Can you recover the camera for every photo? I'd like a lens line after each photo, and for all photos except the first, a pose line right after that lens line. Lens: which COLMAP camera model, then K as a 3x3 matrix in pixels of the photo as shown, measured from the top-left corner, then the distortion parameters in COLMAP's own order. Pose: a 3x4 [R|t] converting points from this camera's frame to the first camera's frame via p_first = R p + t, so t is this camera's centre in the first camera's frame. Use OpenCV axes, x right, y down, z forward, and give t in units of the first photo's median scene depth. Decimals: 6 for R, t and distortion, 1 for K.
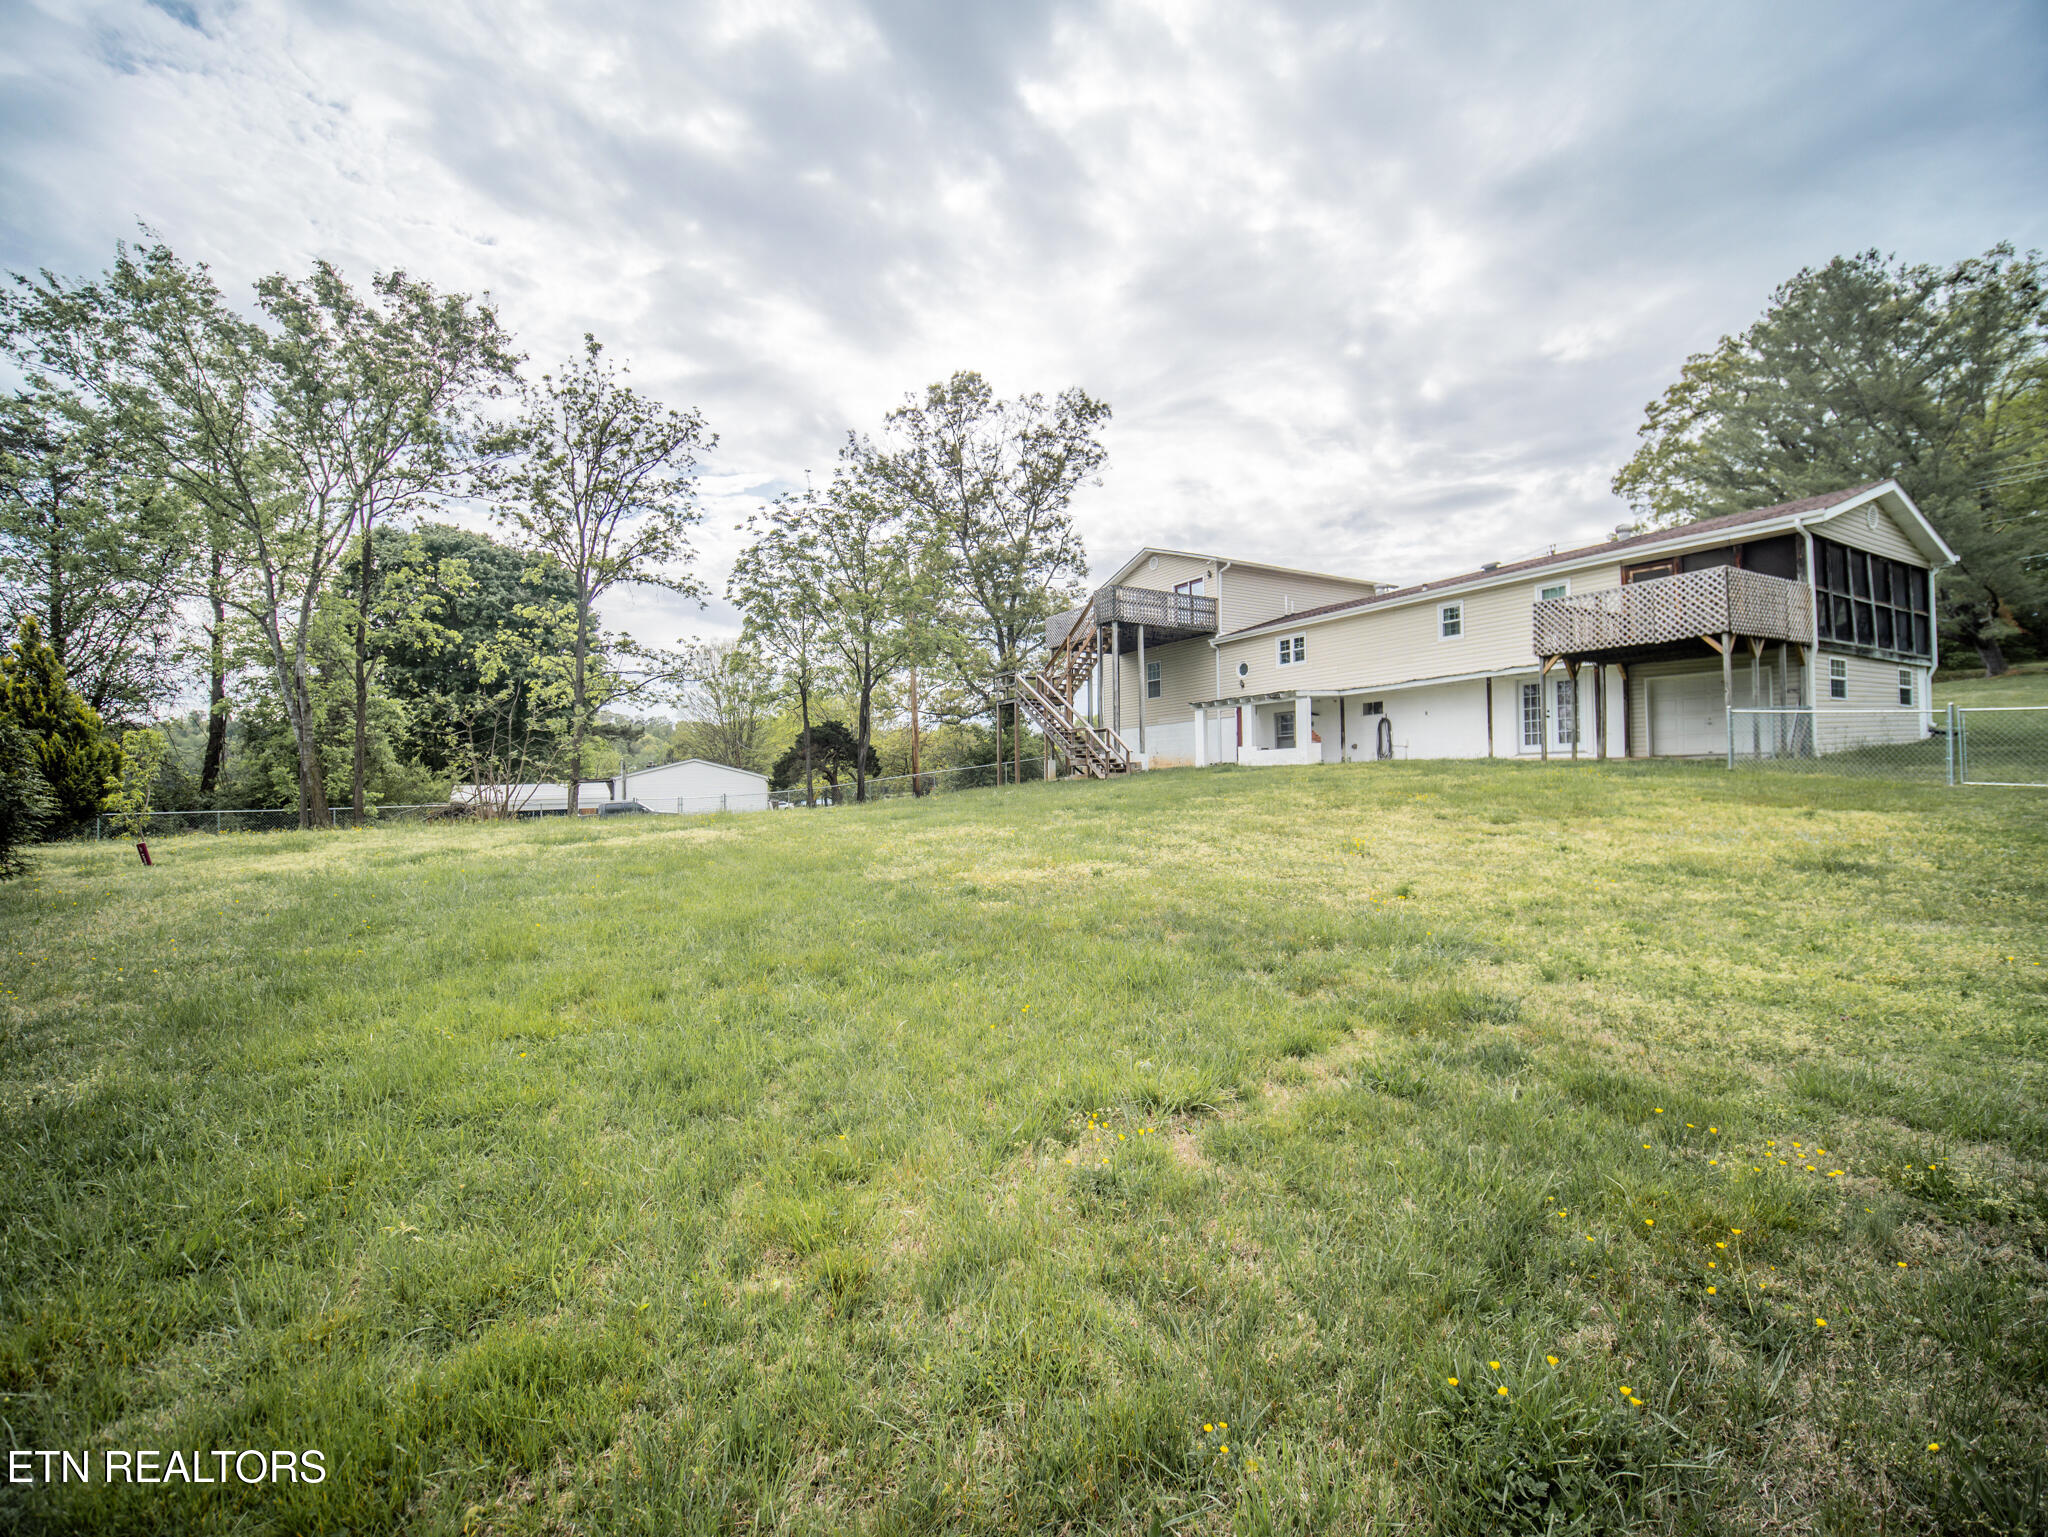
lens RADIAL K [[921.9, 0, 1021.7], [0, 921.9, 770.0], [0, 0, 1]] dist [-0.013503, -0.003794]
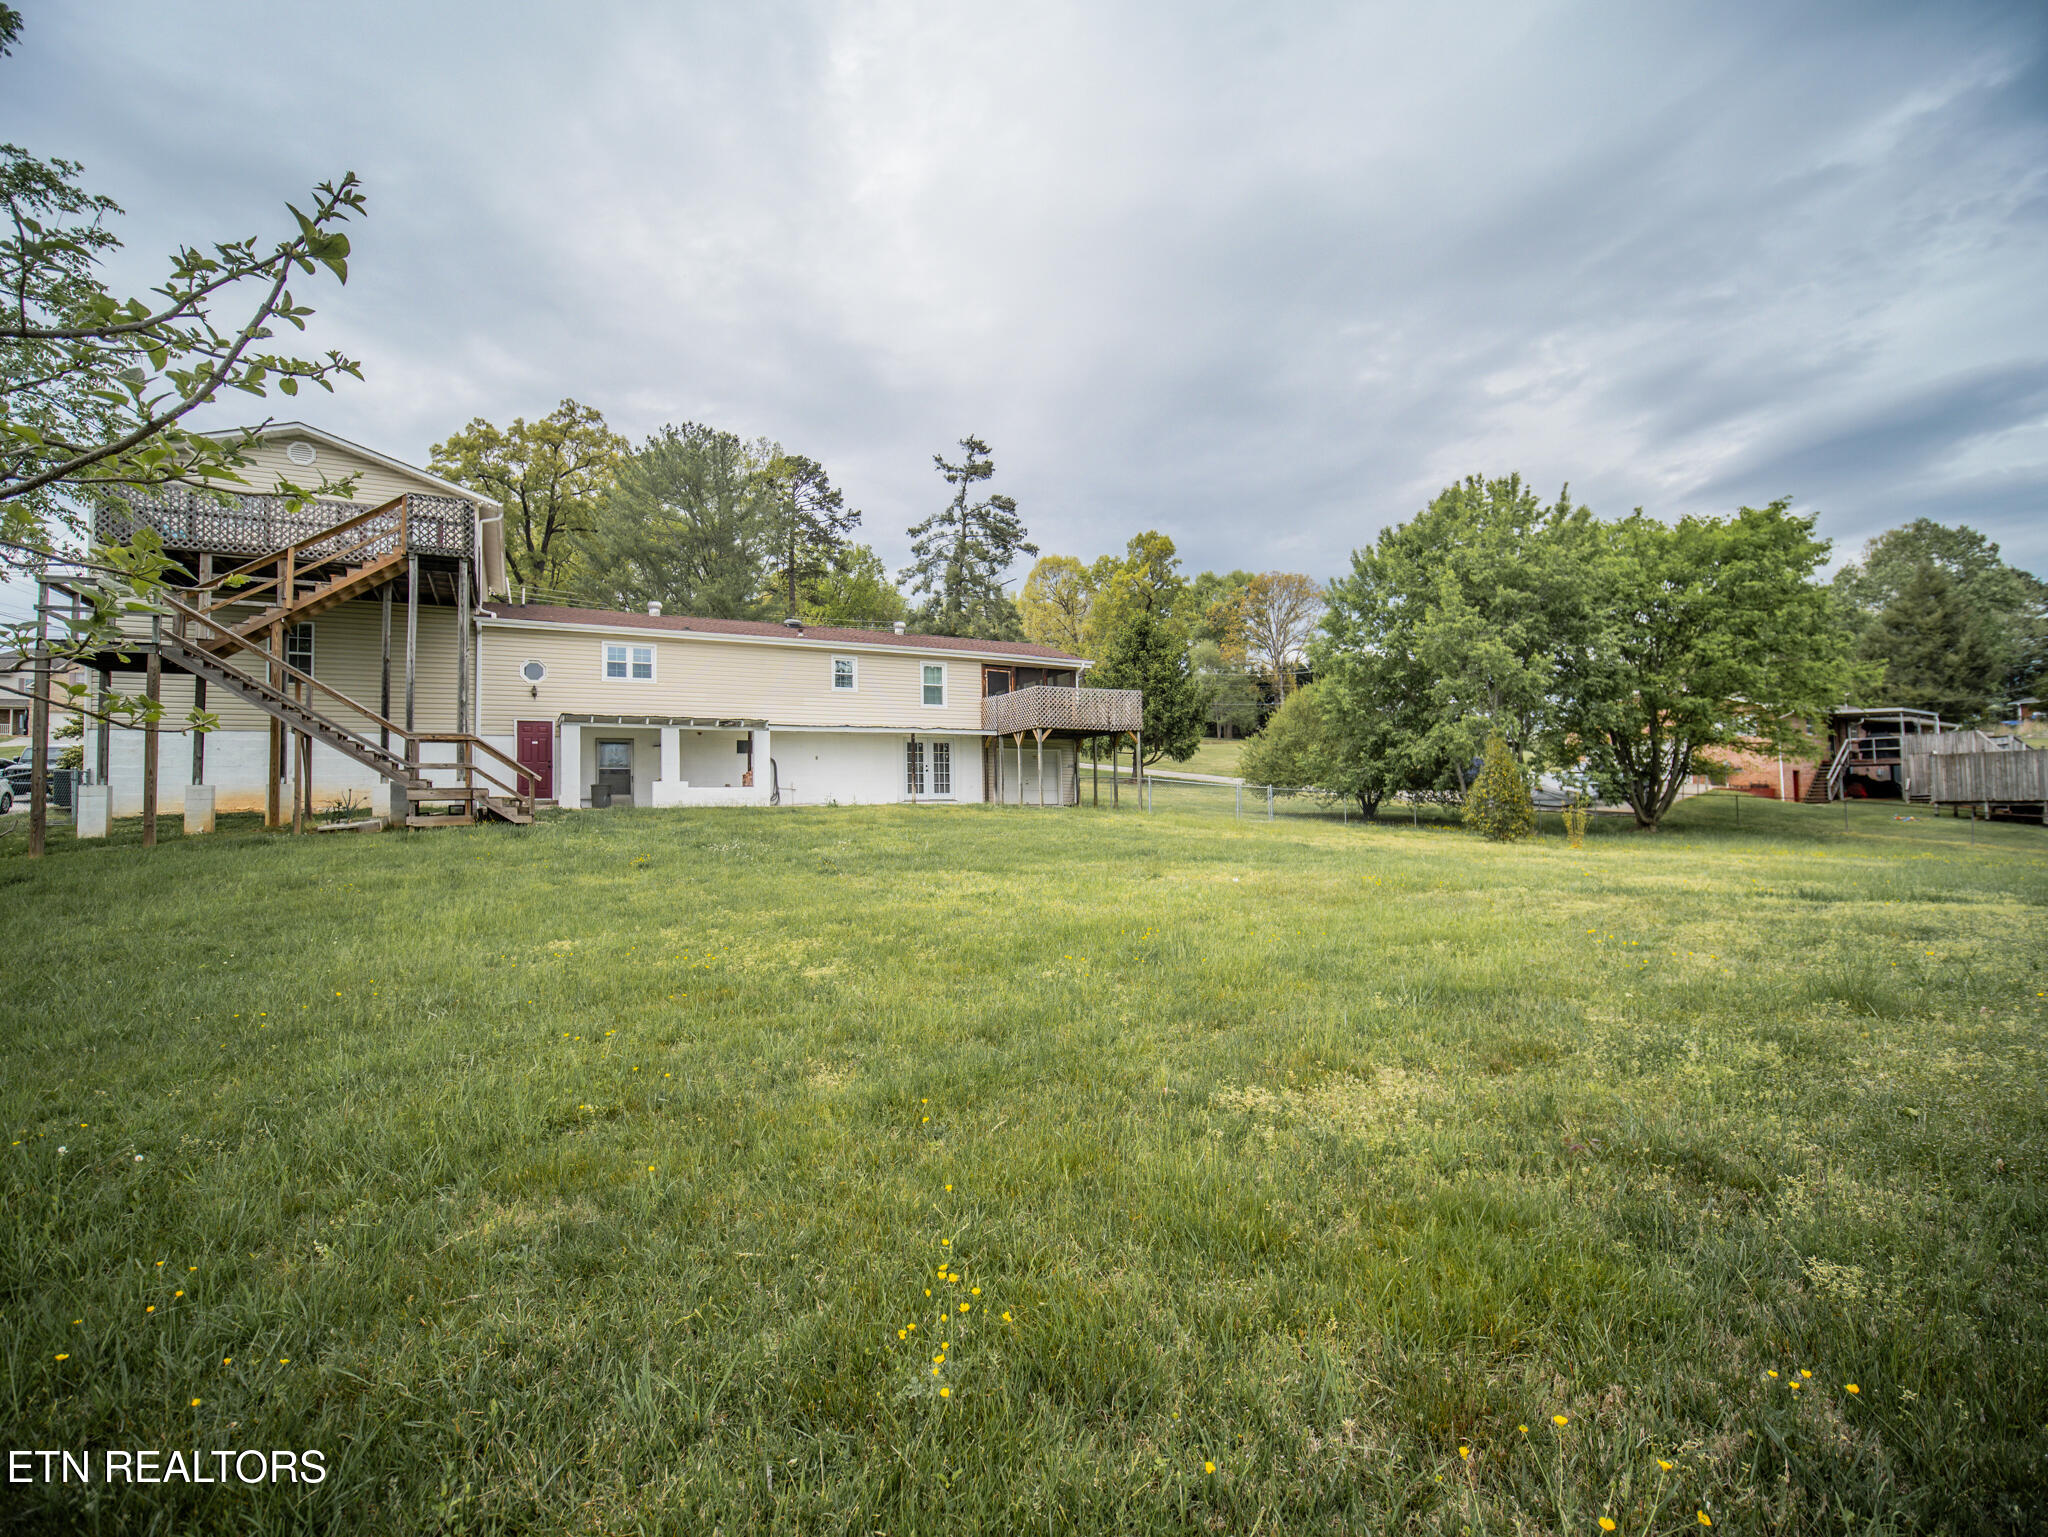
lens RADIAL K [[921.9, 0, 1021.7], [0, 921.9, 770.0], [0, 0, 1]] dist [-0.013503, -0.003794]
pose [[0.023852, 0.058202, 0.998020, -0.558394], [0.000393, 0.998303, -0.058228, 0.011053], [-0.999715, 0.001781, 0.023789, 0.738958]]
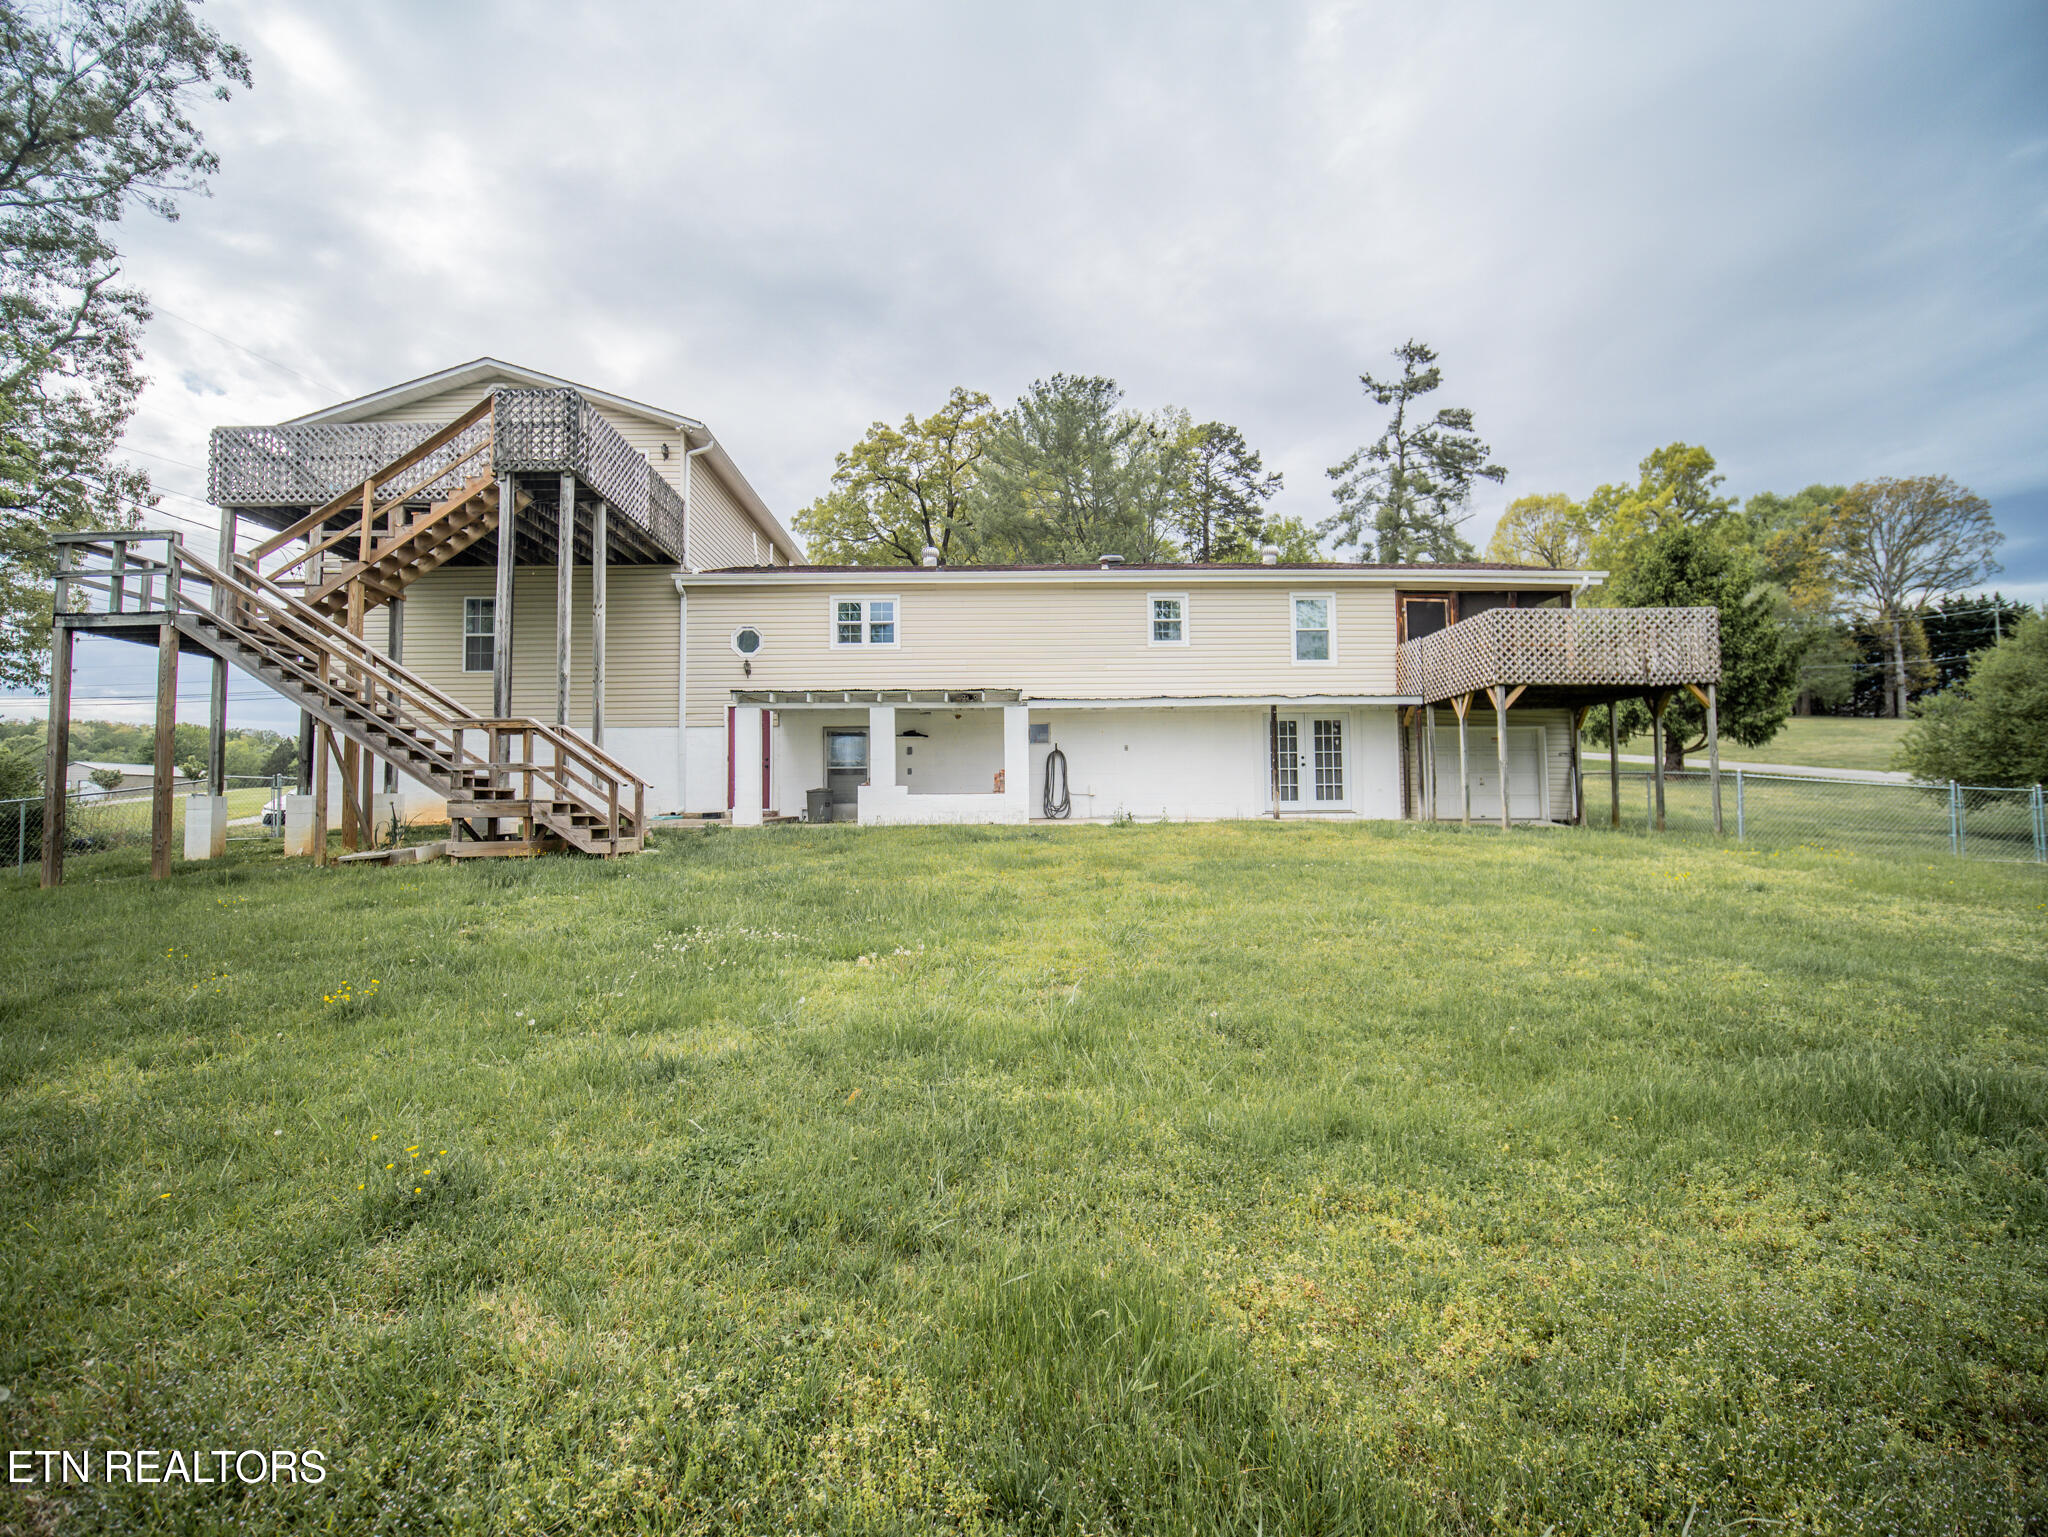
lens RADIAL K [[921.9, 0, 1021.7], [0, 921.9, 770.0], [0, 0, 1]] dist [-0.013503, -0.003794]
pose [[0.479079, 0.051328, 0.876270, -0.188112], [-0.013356, 0.998600, -0.051192, -0.009222], [-0.877670, 0.012822, 0.479094, 0.732045]]
